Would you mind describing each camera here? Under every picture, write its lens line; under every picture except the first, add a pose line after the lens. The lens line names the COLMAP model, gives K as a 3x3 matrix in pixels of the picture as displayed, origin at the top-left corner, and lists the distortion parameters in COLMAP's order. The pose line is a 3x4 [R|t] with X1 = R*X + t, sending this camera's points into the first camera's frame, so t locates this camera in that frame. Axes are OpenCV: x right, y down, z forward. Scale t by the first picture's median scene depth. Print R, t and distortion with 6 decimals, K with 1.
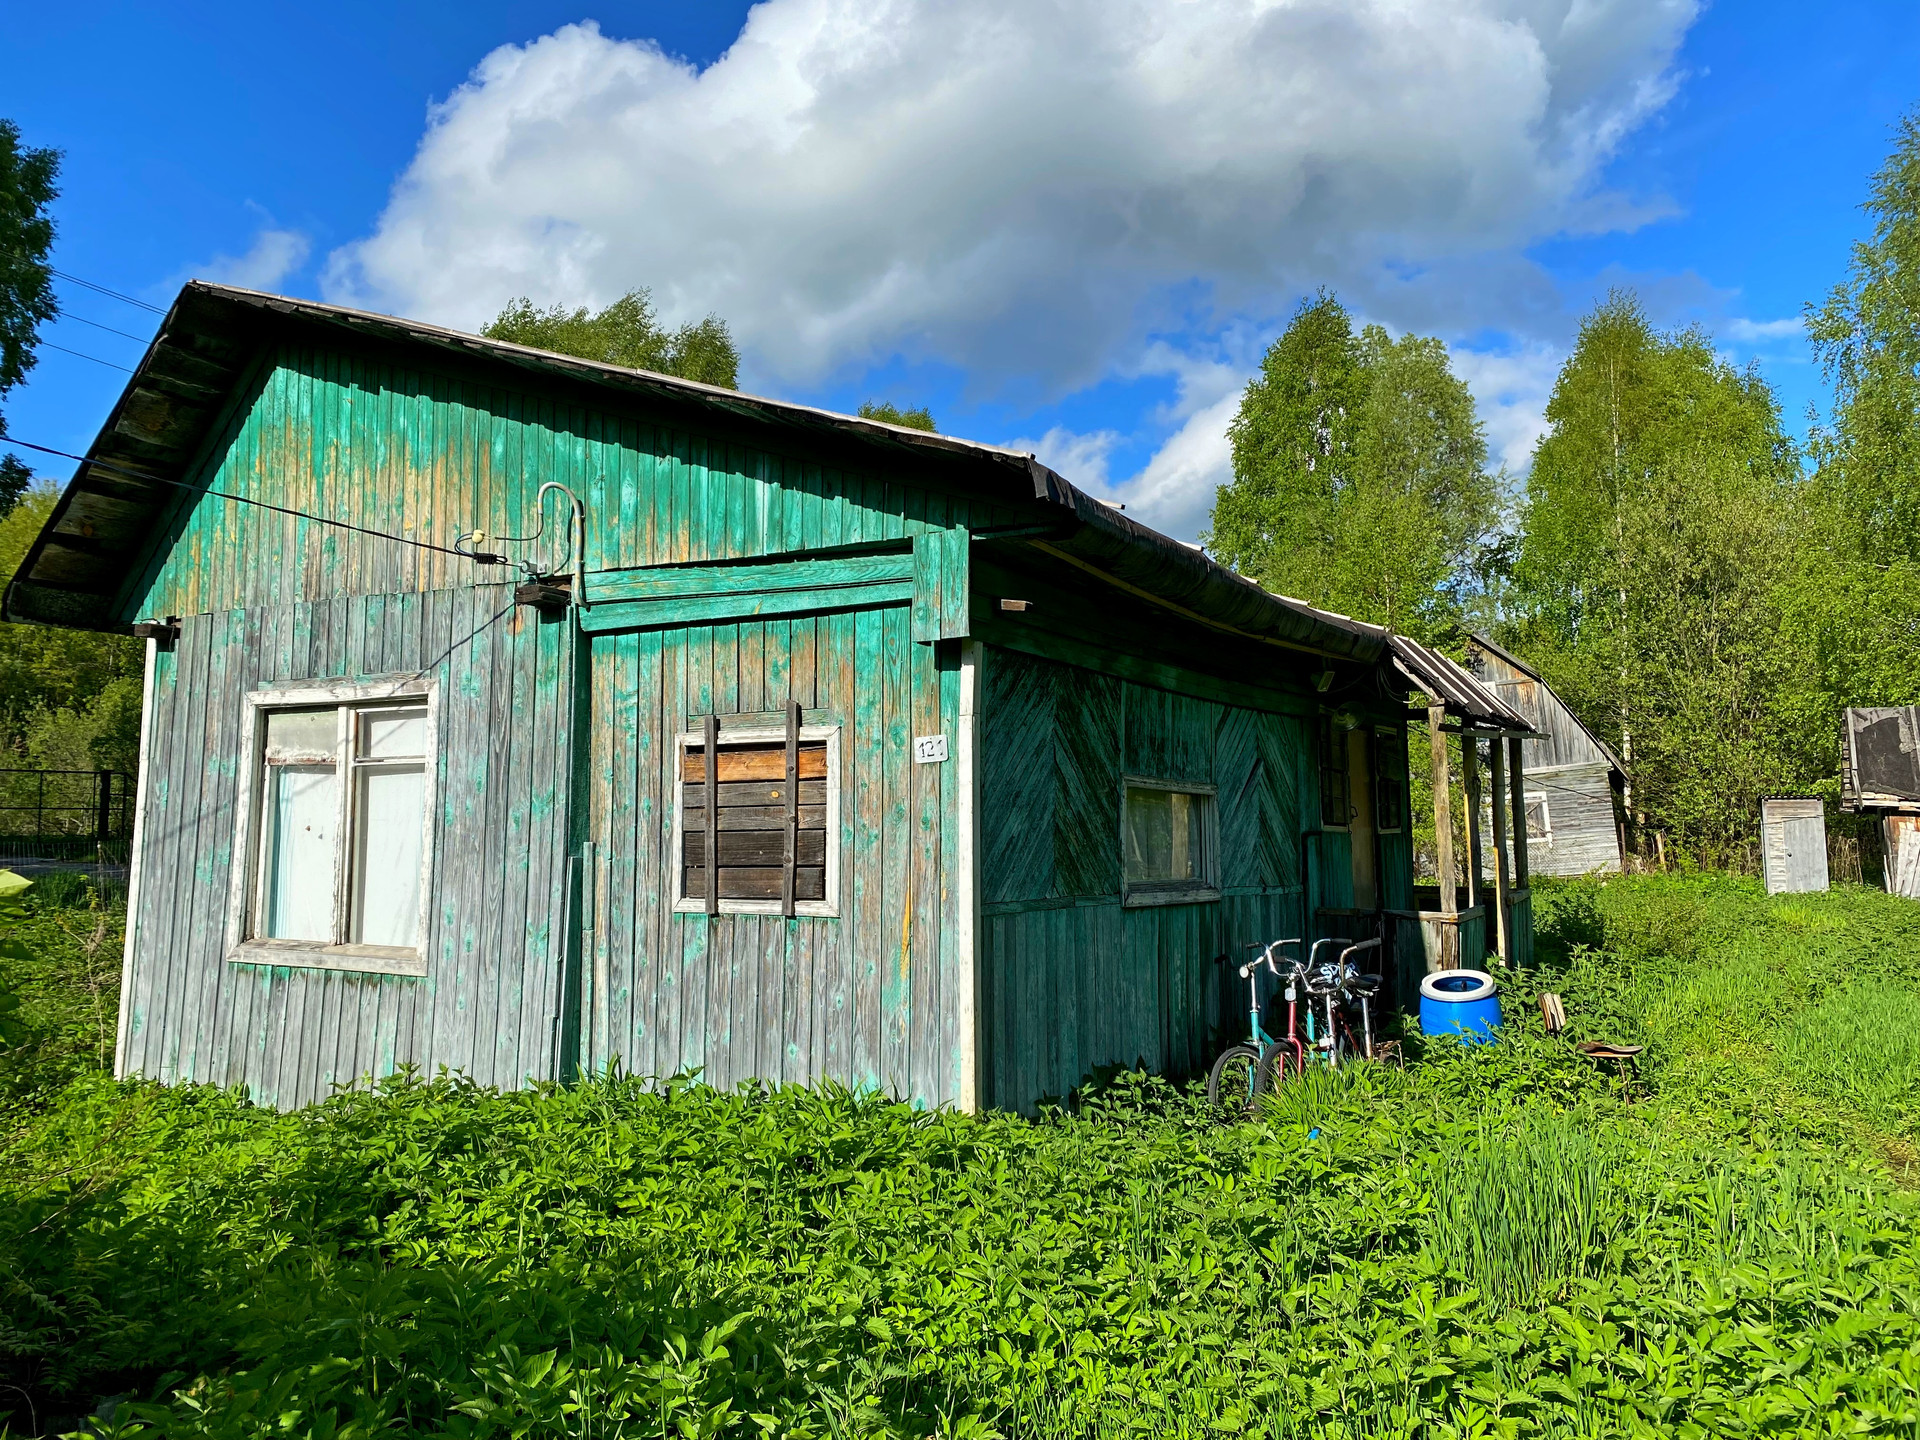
lens RADIAL K [[1443.4, 0, 959.4], [0, 1443.4, 719.1], [0, 0, 1]] dist [0.038712, -0.003532]
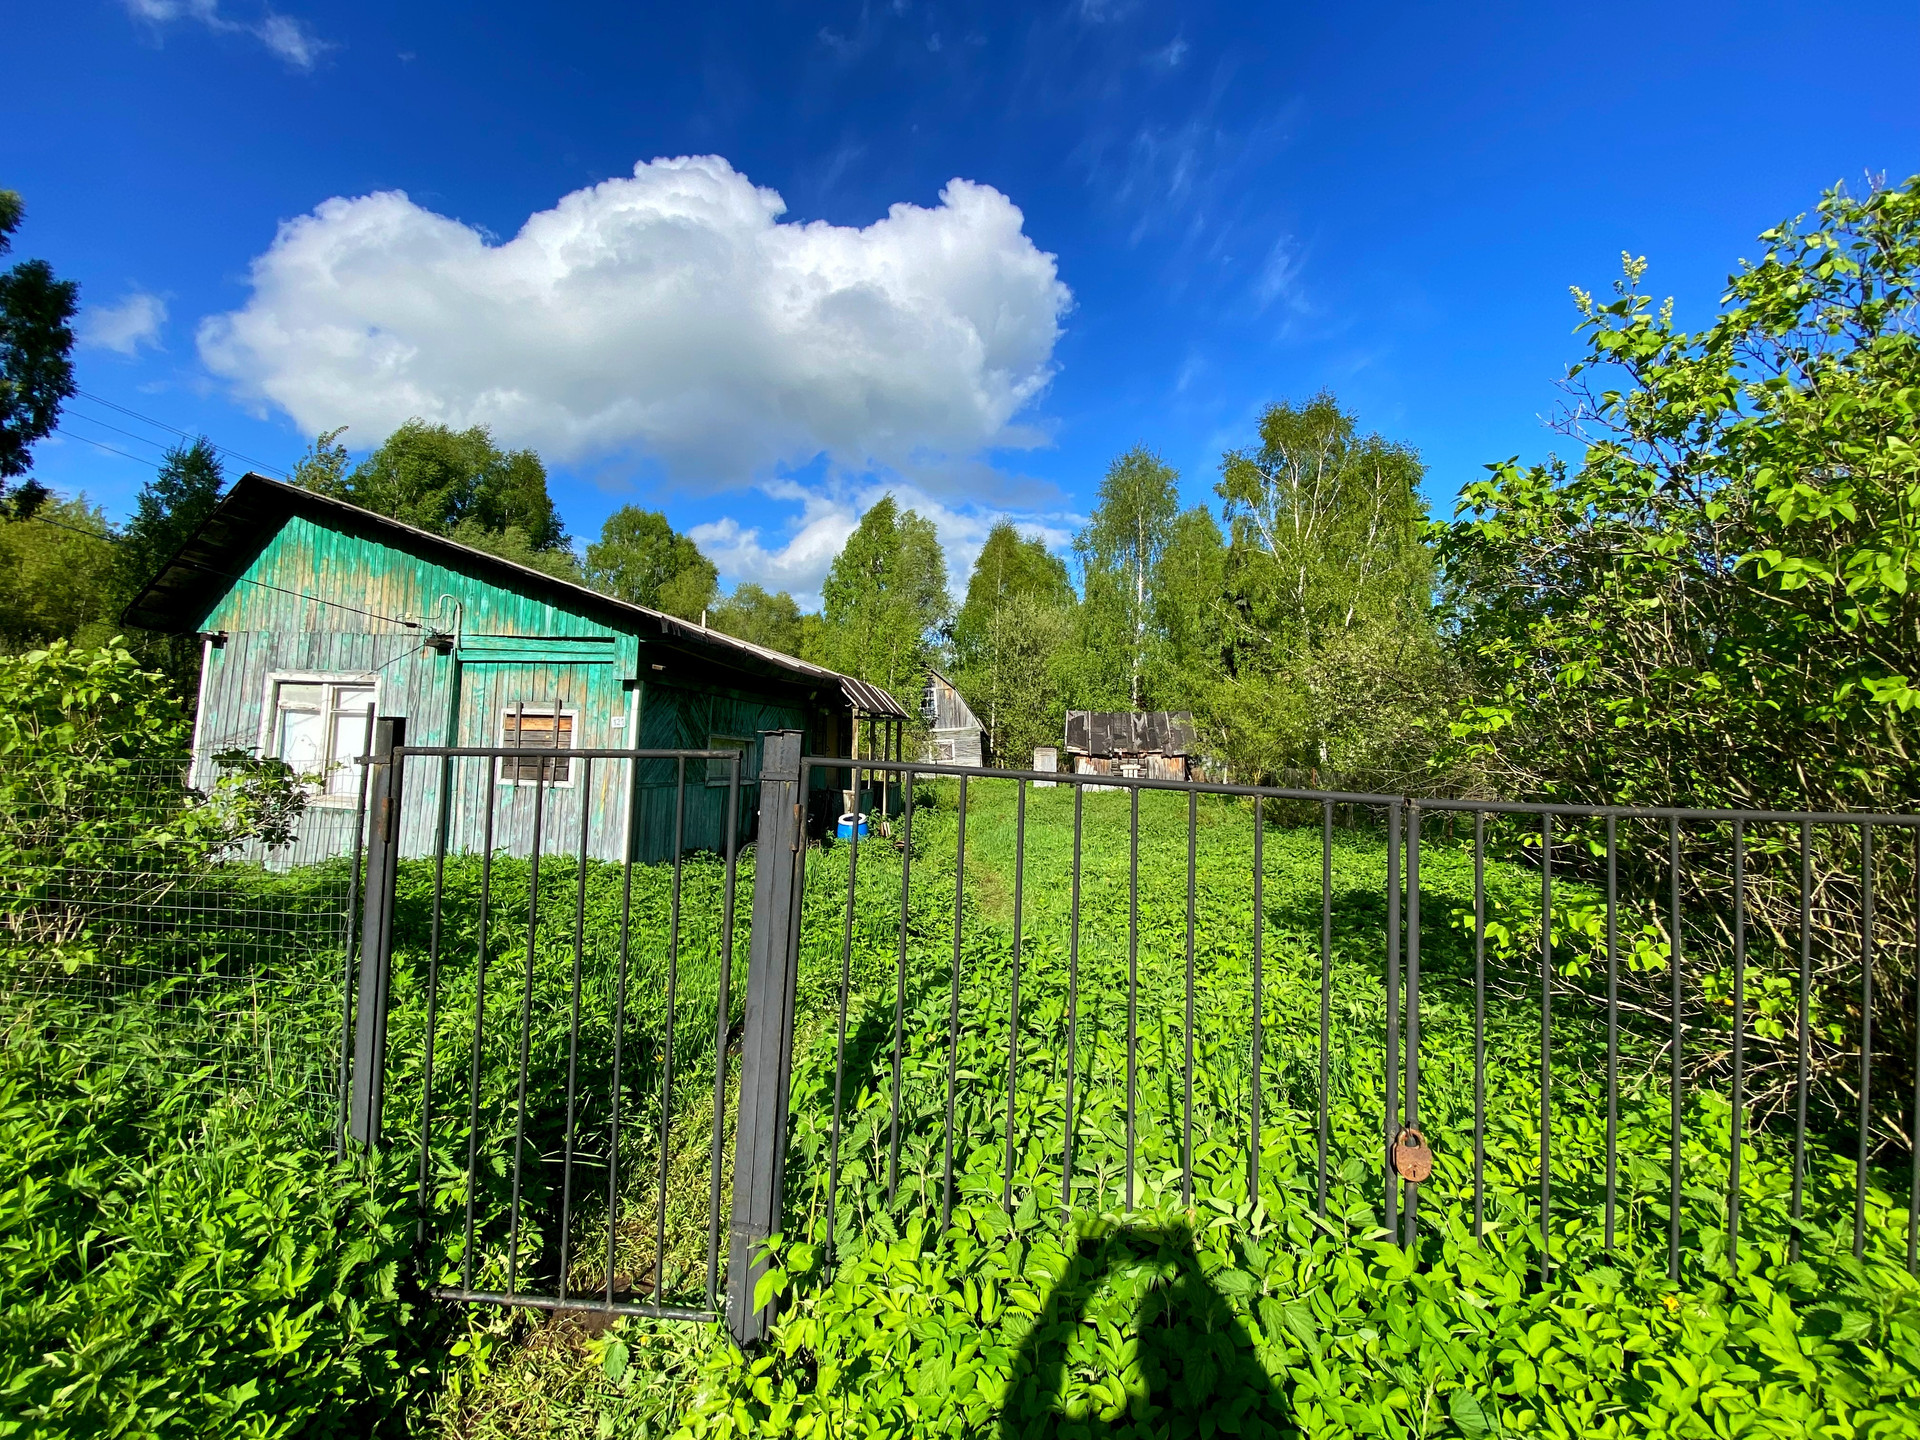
lens RADIAL K [[780.5, 0, 1007.5], [0, 780.5, 713.9], [0, 0, 1]] dist [-0.024346, -0.000471]
pose [[0.925331, 0.053872, 0.375313, 0.082156], [-0.065699, 0.997663, 0.018779, -0.051969], [-0.373424, -0.042035, 0.926708, -0.416607]]
